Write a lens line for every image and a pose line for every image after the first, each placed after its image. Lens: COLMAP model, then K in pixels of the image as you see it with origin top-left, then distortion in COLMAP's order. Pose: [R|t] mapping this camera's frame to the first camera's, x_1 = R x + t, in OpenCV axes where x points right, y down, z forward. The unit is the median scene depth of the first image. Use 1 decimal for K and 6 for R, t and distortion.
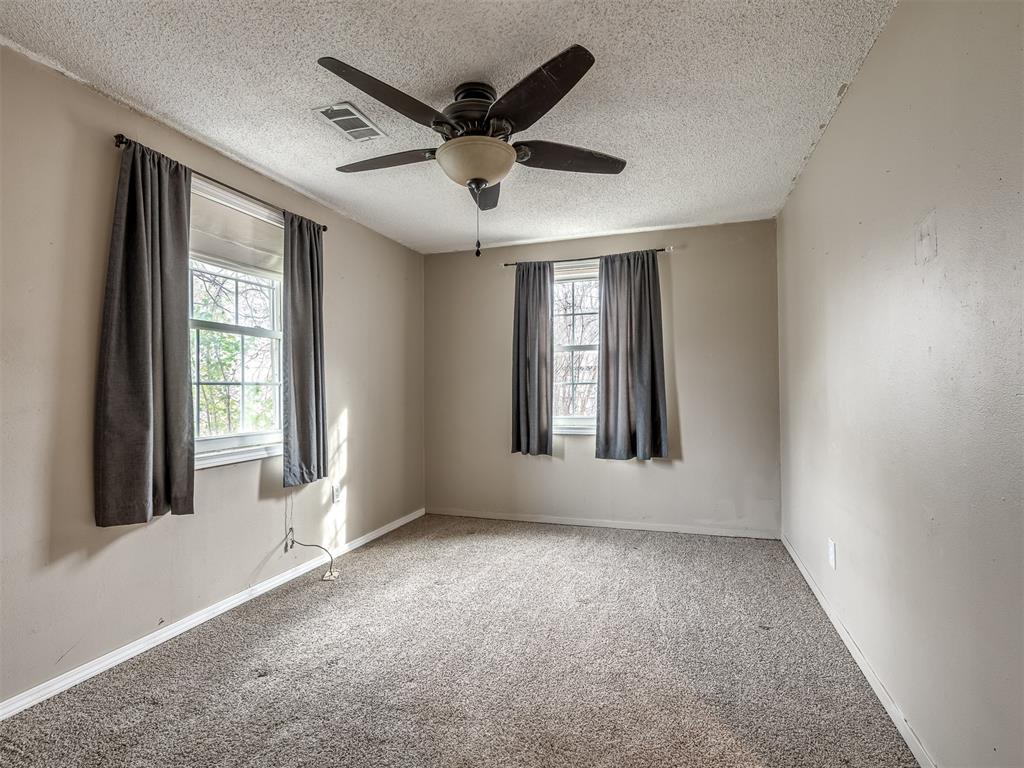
lens RADIAL K [[491.0, 0, 516.7], [0, 491.0, 382.2], [0, 0, 1]] dist [0.000696, 0.000868]
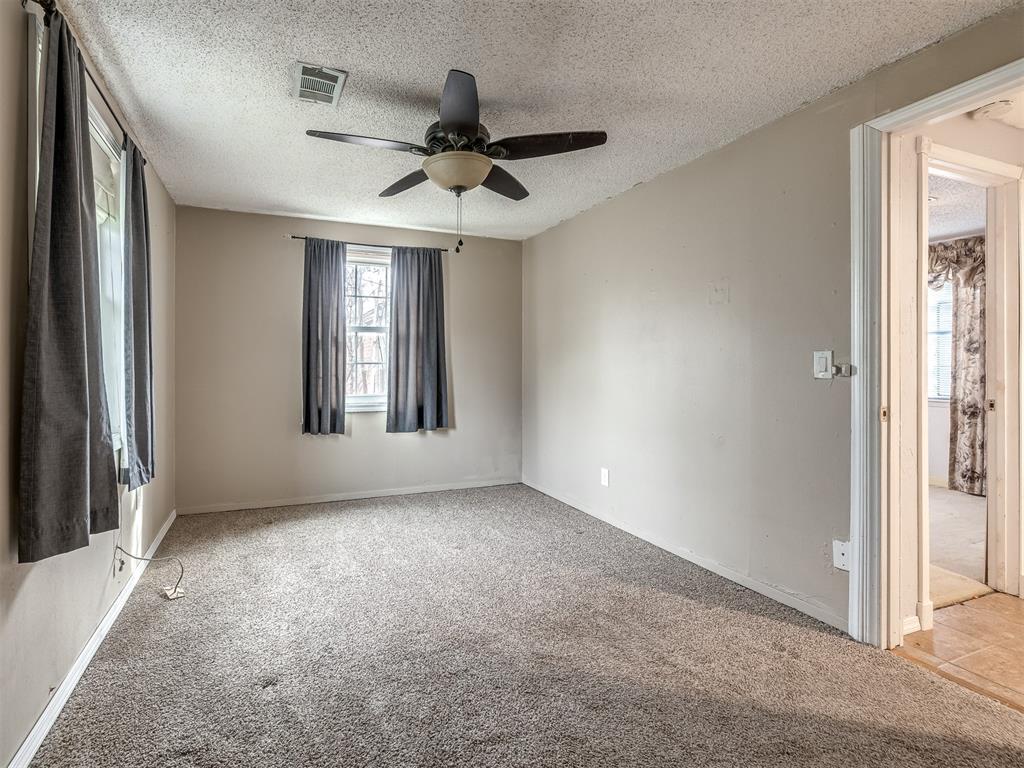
lens RADIAL K [[491.0, 0, 484.2], [0, 491.0, 368.1], [0, 0, 1]] dist [0.000696, 0.000868]
pose [[0.776786, 0.008428, 0.629709, -0.353916], [-0.015265, 0.999869, 0.005448, 0.003749], [-0.629580, -0.013845, 0.776812, 0.029501]]
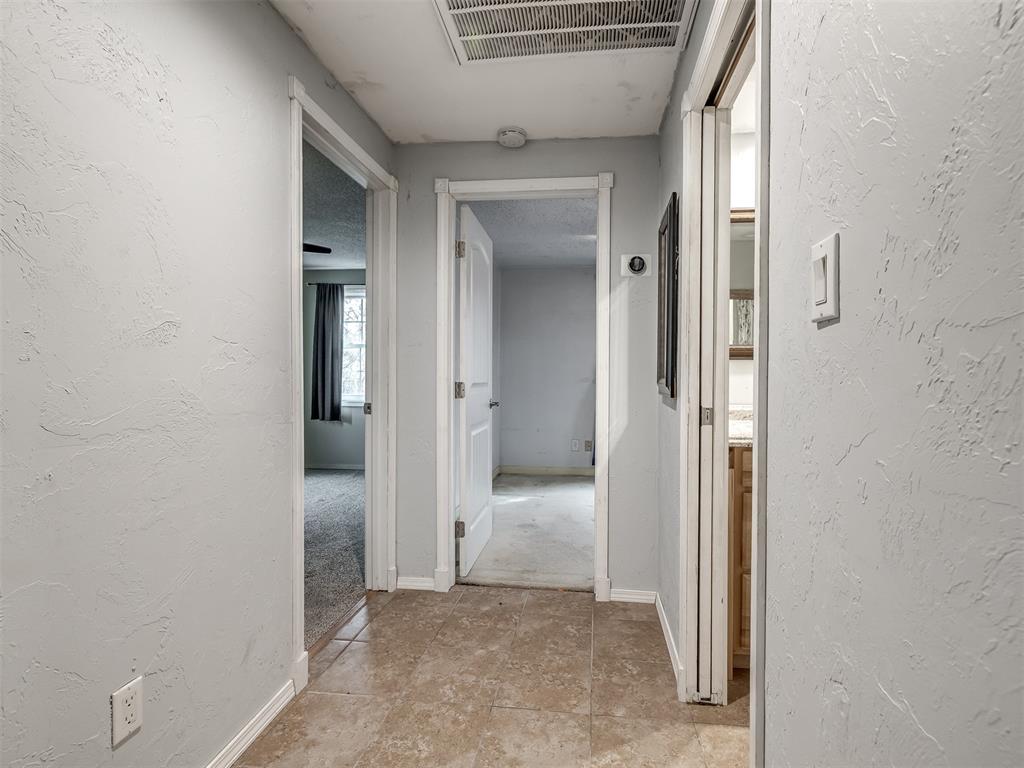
lens RADIAL K [[491.0, 0, 532.9], [0, 491.0, 372.8], [0, 0, 1]] dist [0.000696, 0.000868]
pose [[0.980793, 0.007631, 0.194904, 0.346832], [-0.009332, 0.999926, 0.007809, -0.006618], [-0.194830, -0.009477, 0.980791, -0.505053]]
